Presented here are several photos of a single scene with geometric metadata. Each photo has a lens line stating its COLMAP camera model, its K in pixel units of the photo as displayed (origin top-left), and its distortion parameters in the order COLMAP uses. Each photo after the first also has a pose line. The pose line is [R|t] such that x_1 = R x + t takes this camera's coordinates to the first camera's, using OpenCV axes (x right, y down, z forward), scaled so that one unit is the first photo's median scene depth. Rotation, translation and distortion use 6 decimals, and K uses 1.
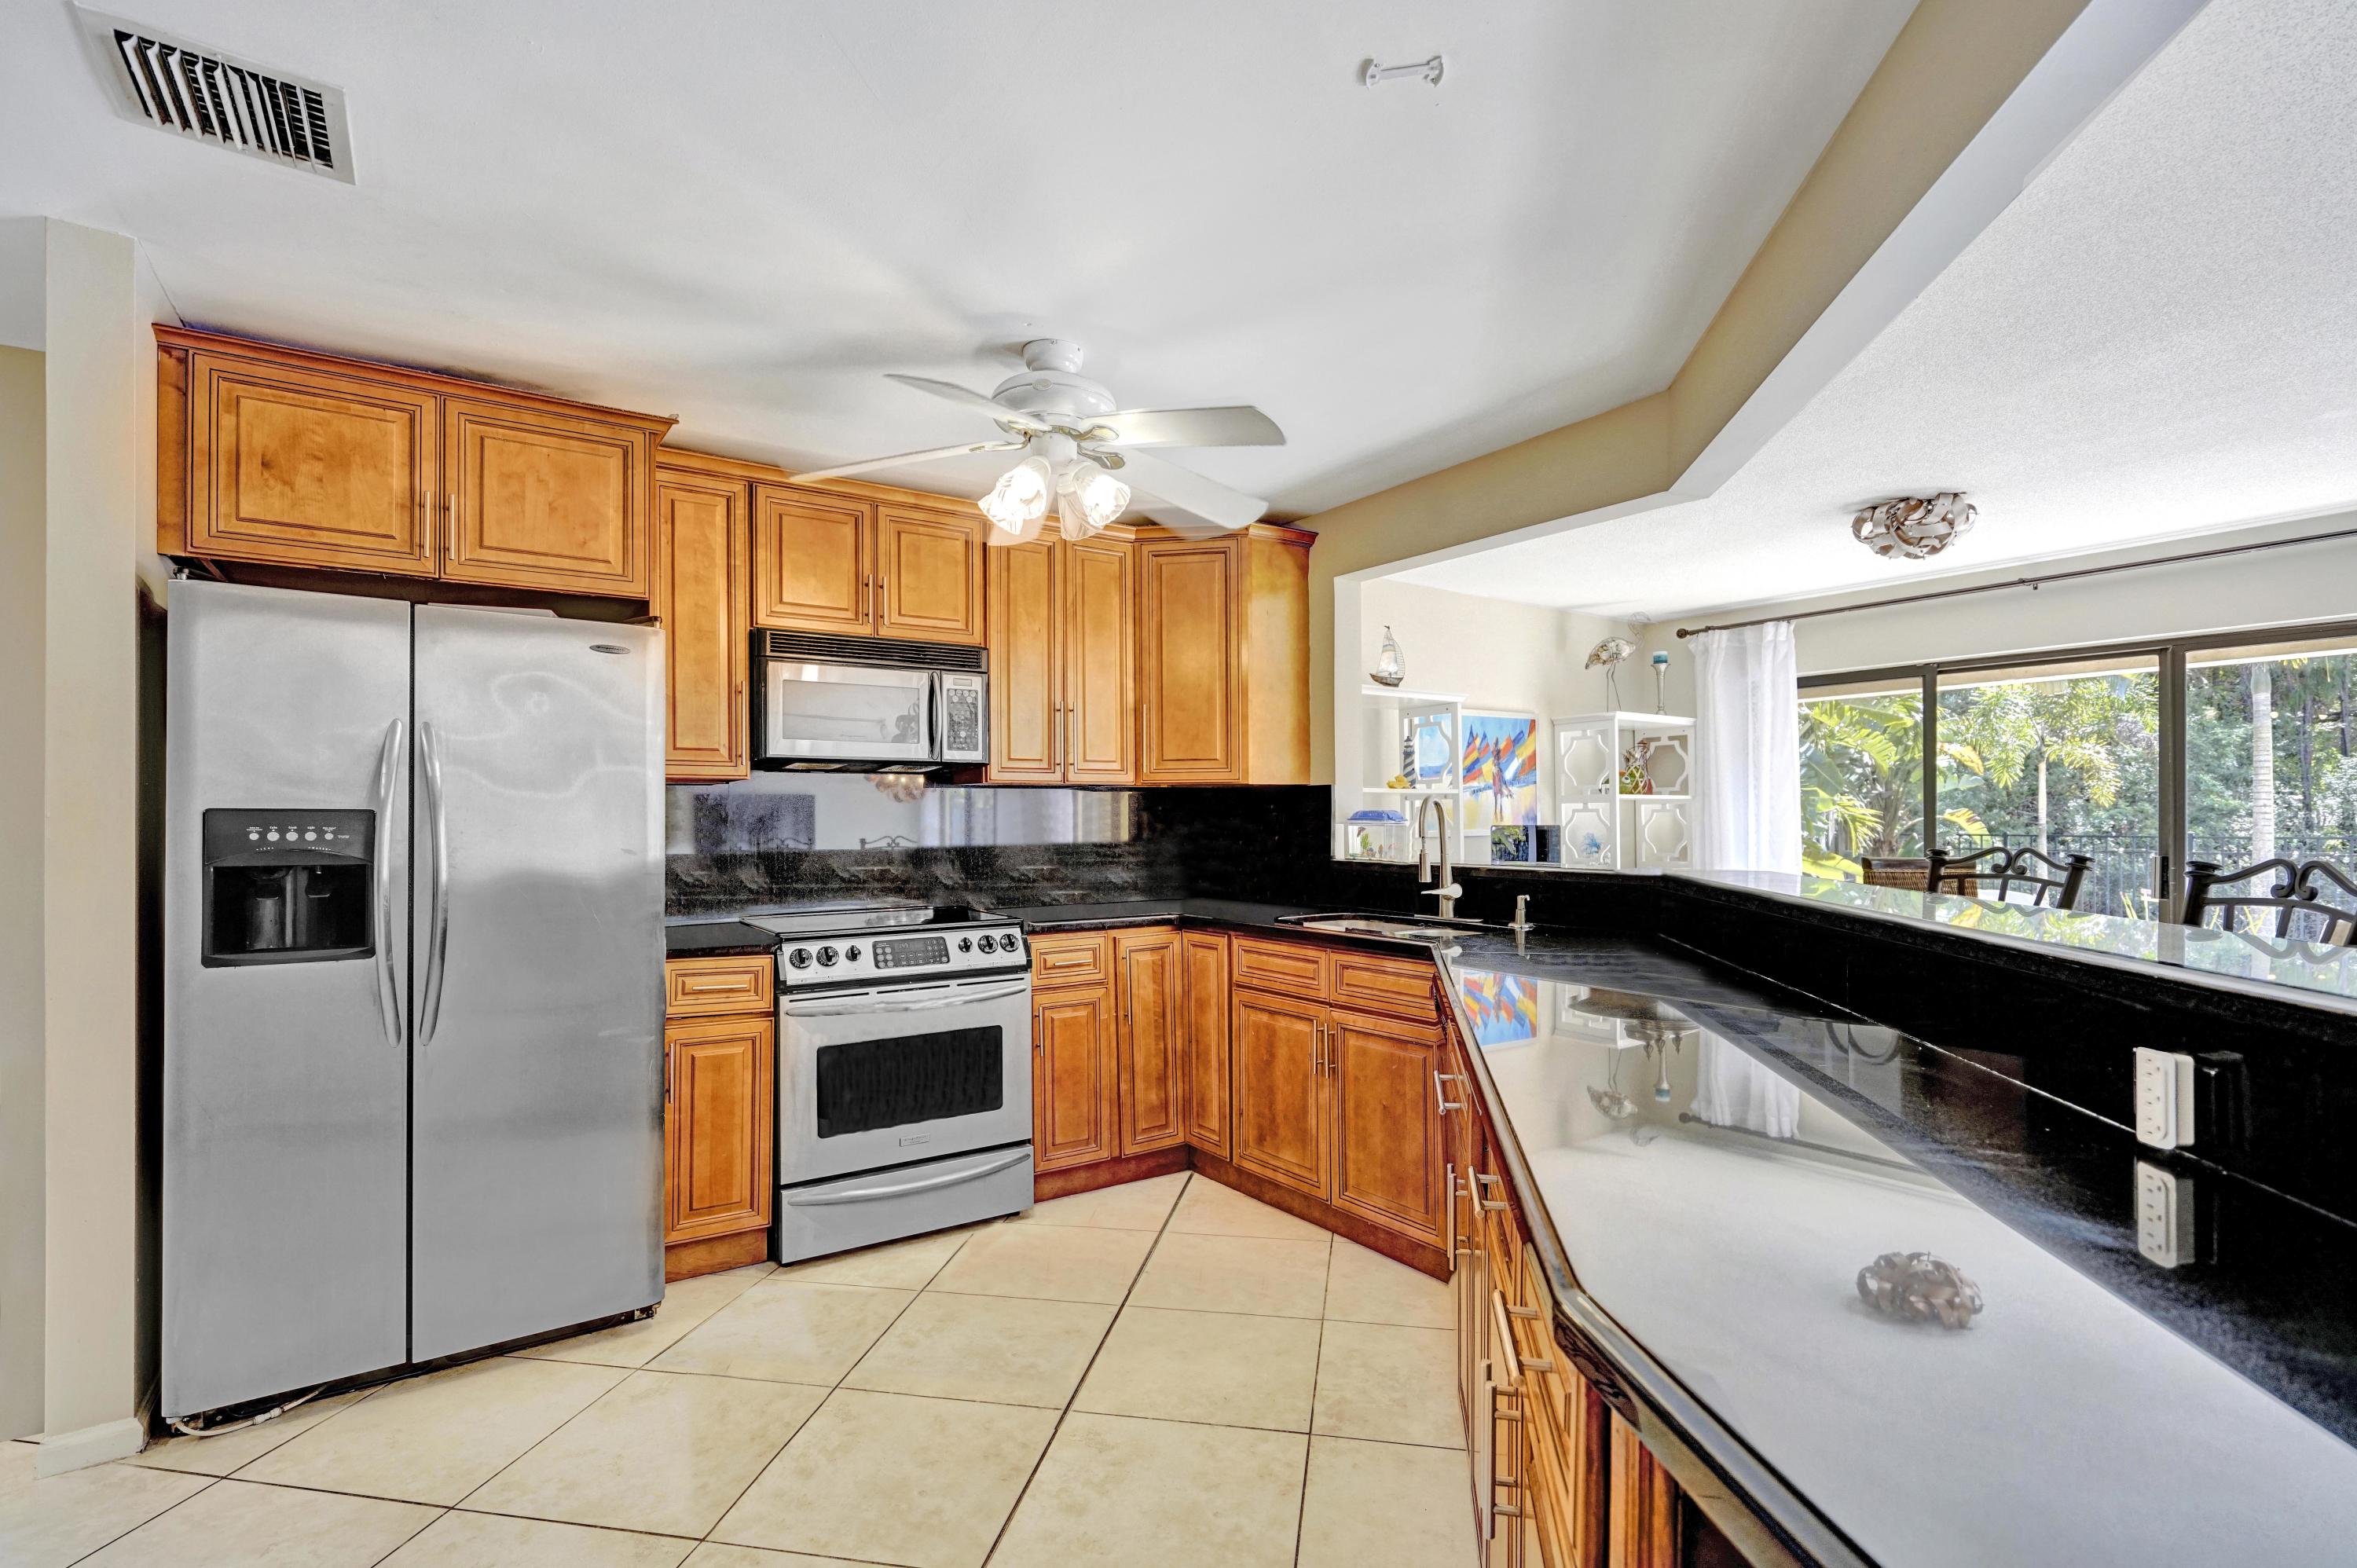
lens RADIAL K [[1085.7, 0, 1190.3], [0, 1085.7, 802.6], [0, 0, 1]] dist [-0.027785, 0.000411]
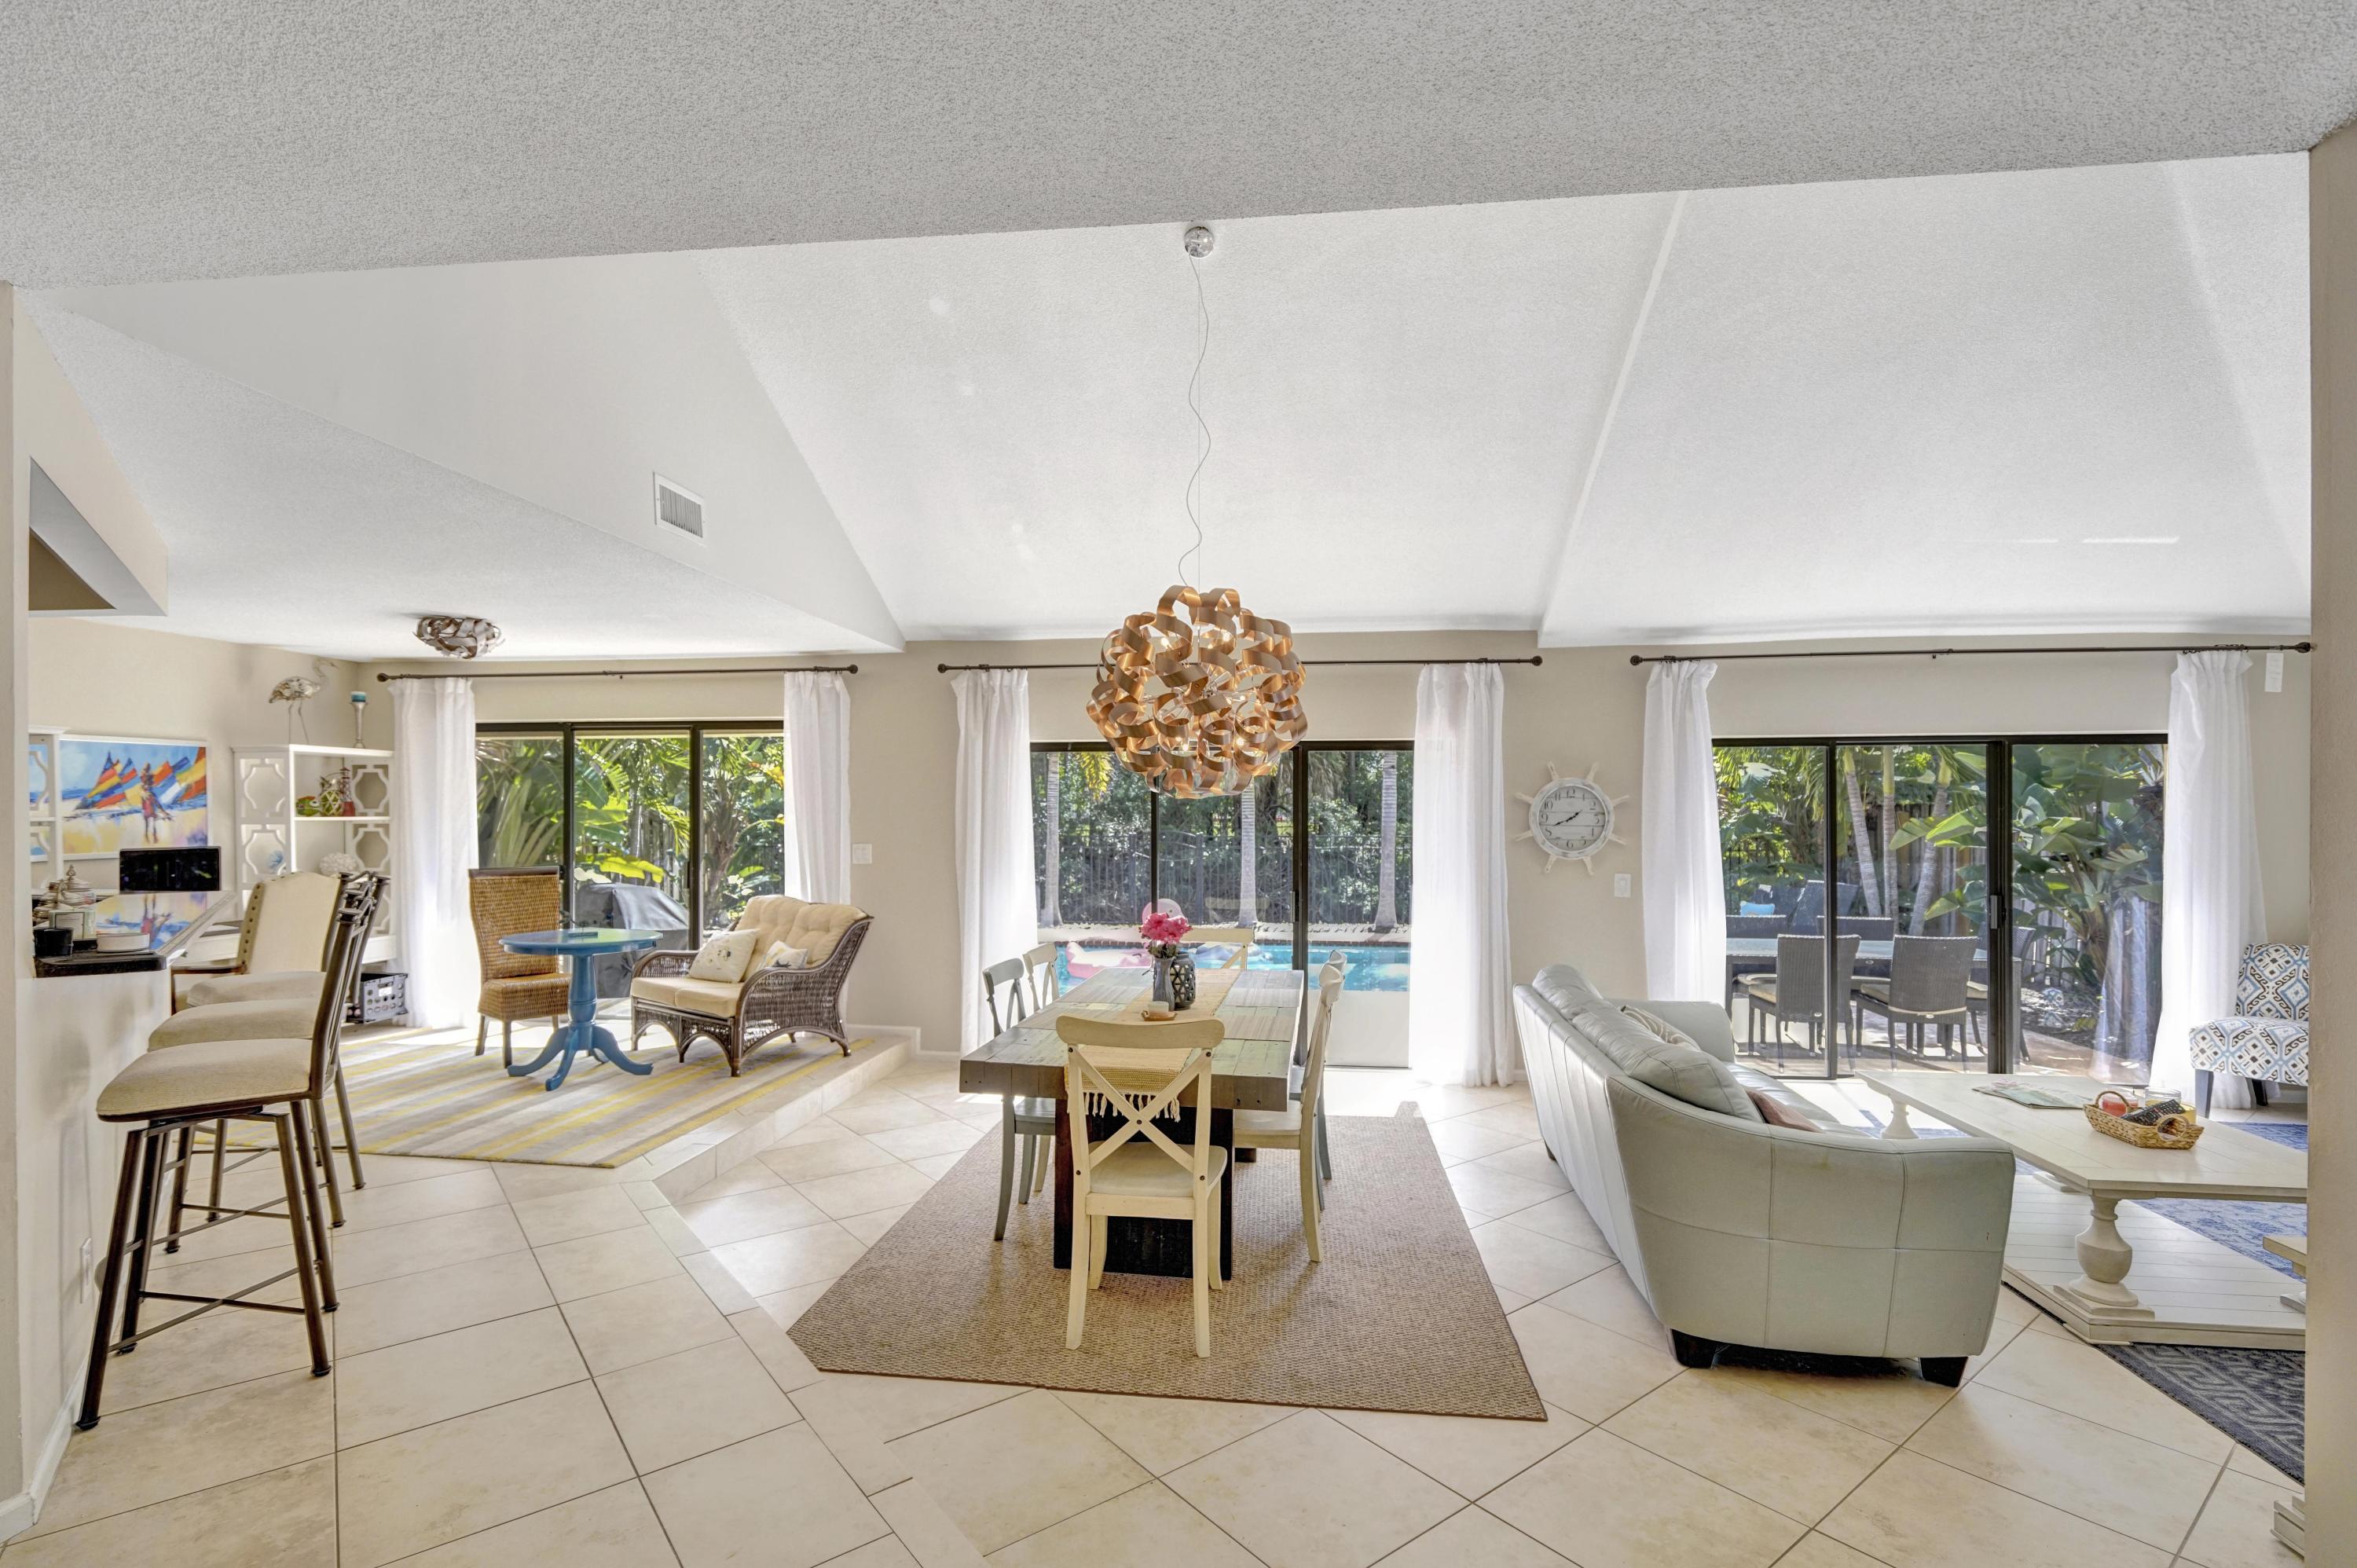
lens RADIAL K [[1085.7, 0, 1190.3], [0, 1085.7, 802.6], [0, 0, 1]] dist [-0.027785, 0.000411]
pose [[0.647158, 0.008606, 0.762307, 0.218806], [-0.010582, 0.999941, -0.002305, -0.043424], [-0.762282, -0.006576, 0.647211, -0.637014]]
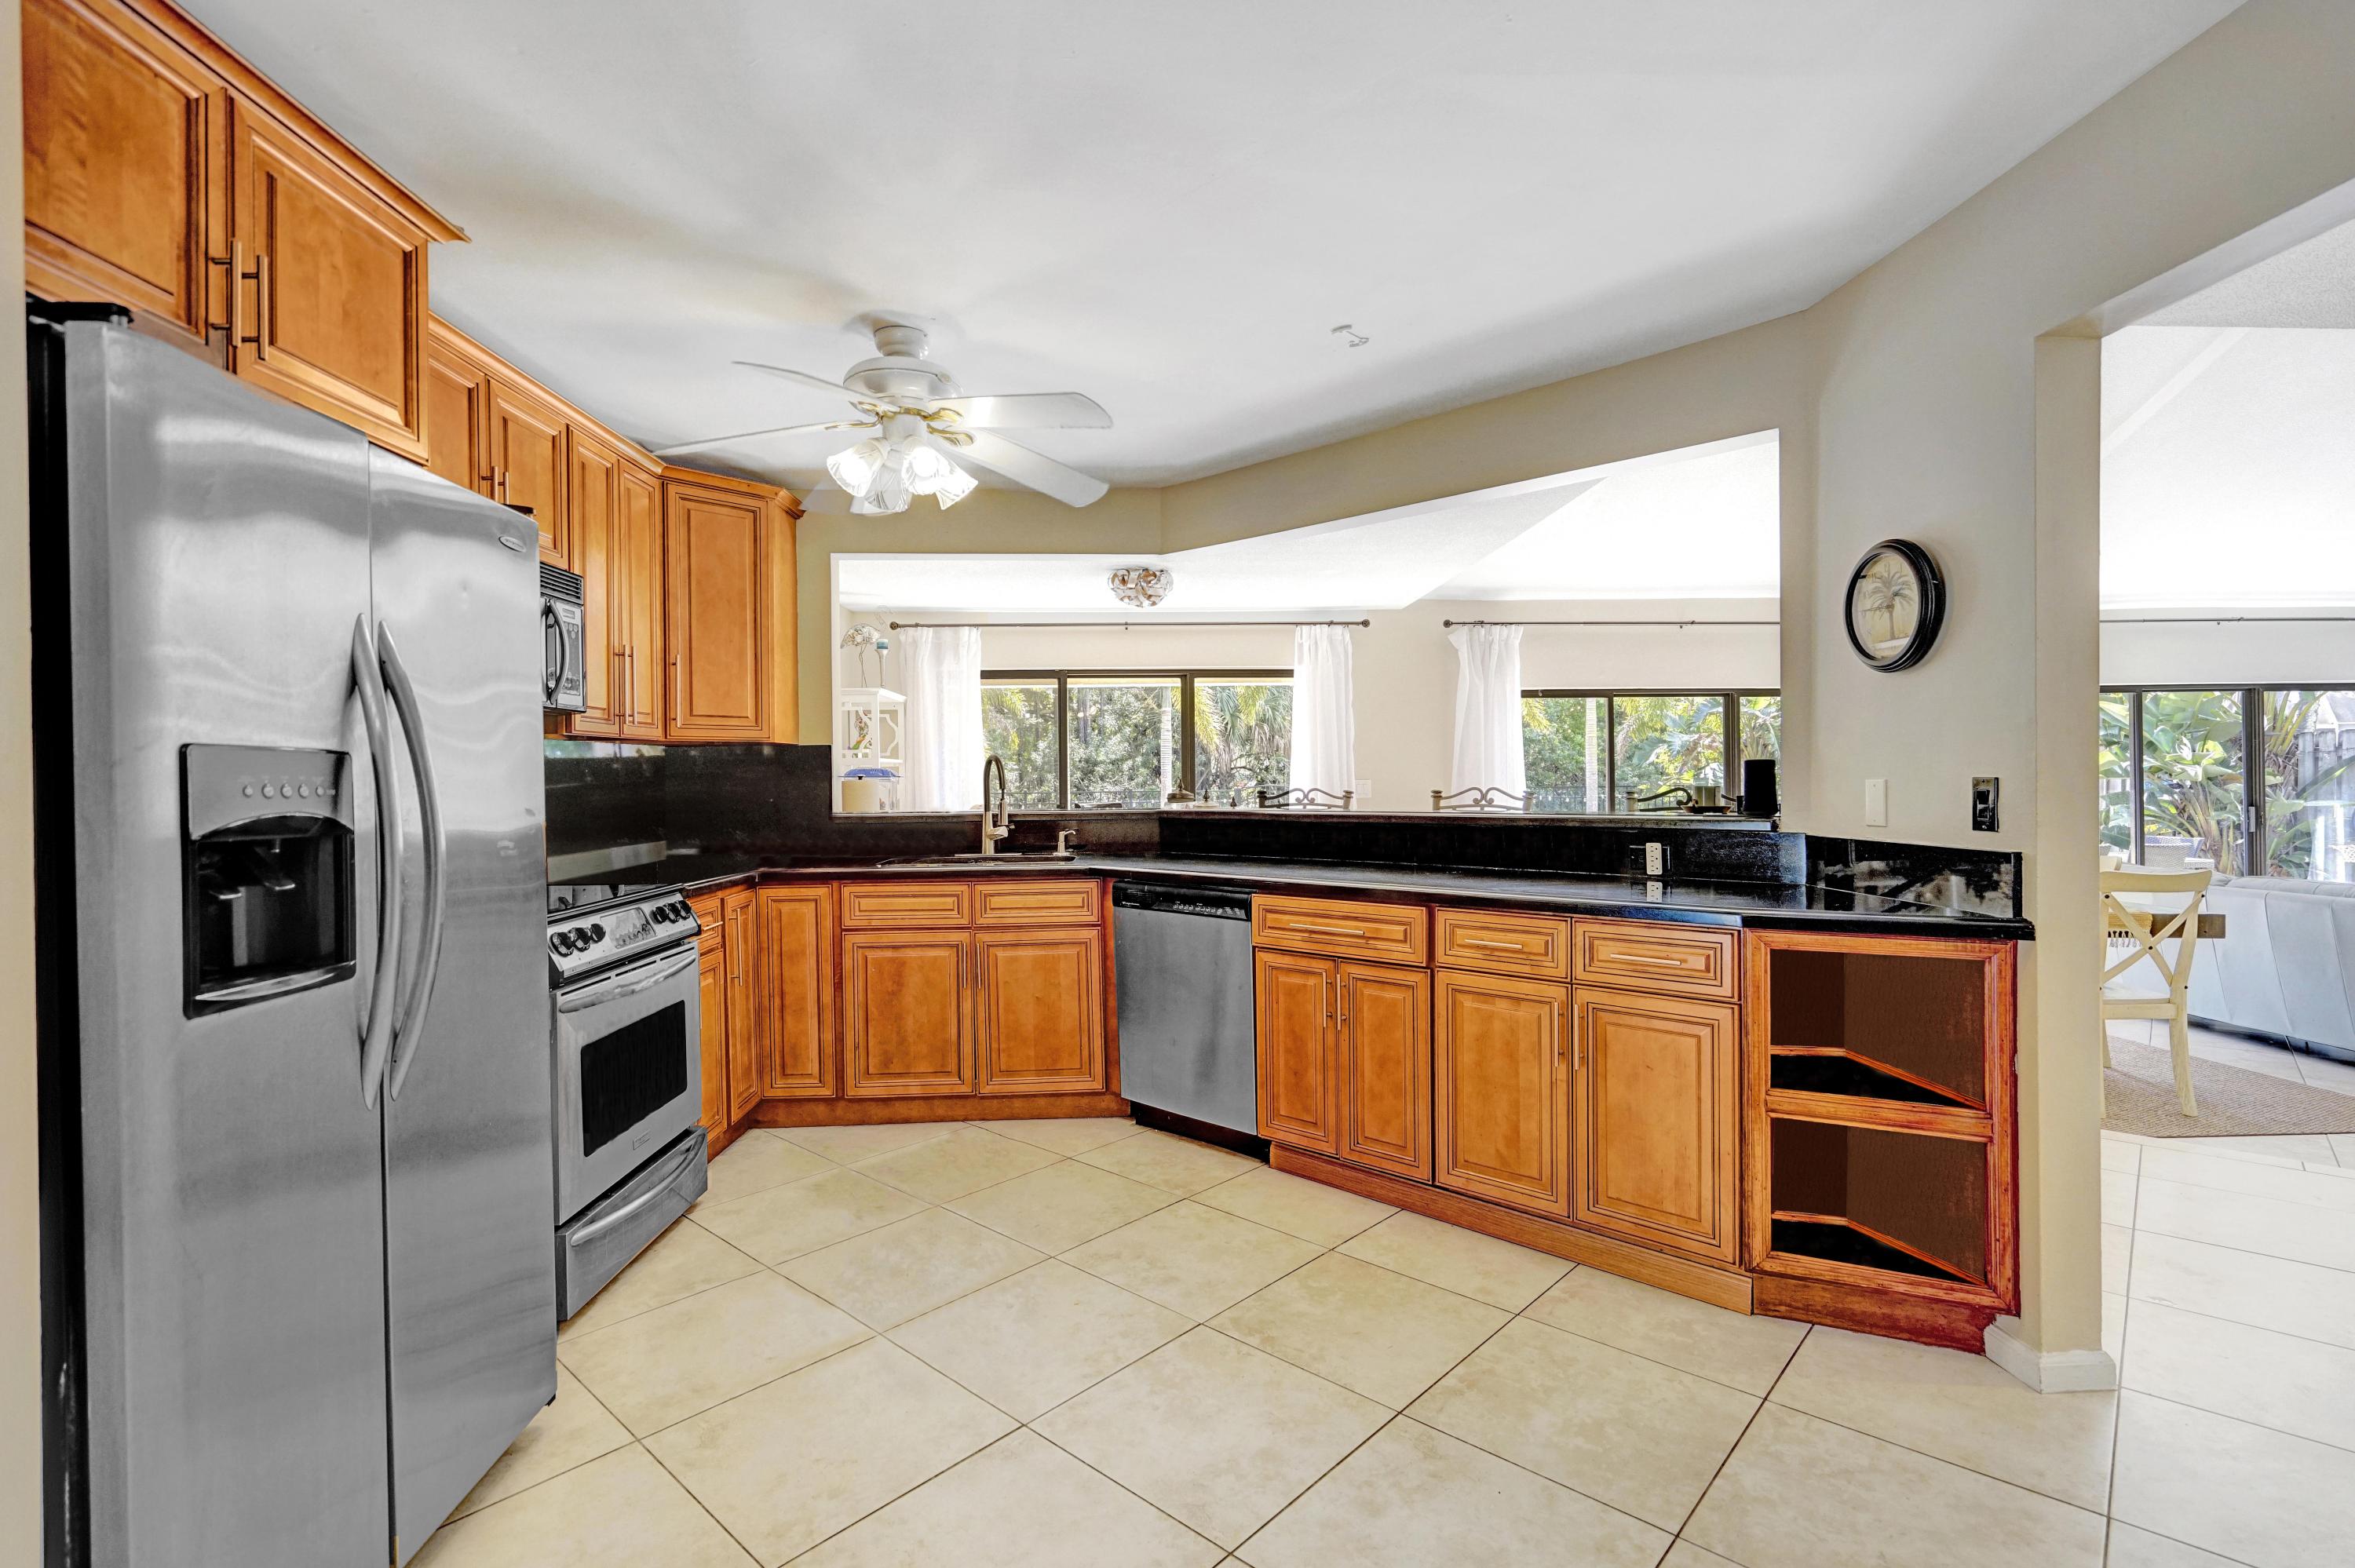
lens RADIAL K [[1075.6, 0, 1186.7], [0, 1075.6, 779.0], [0, 0, 1]] dist [-0.021540, 0.000496]
pose [[0.537699, -0.003531, 0.843130, -0.583946], [-0.001435, 0.999986, 0.005103, 0.011368], [-0.843136, -0.003954, 0.537686, 0.126345]]
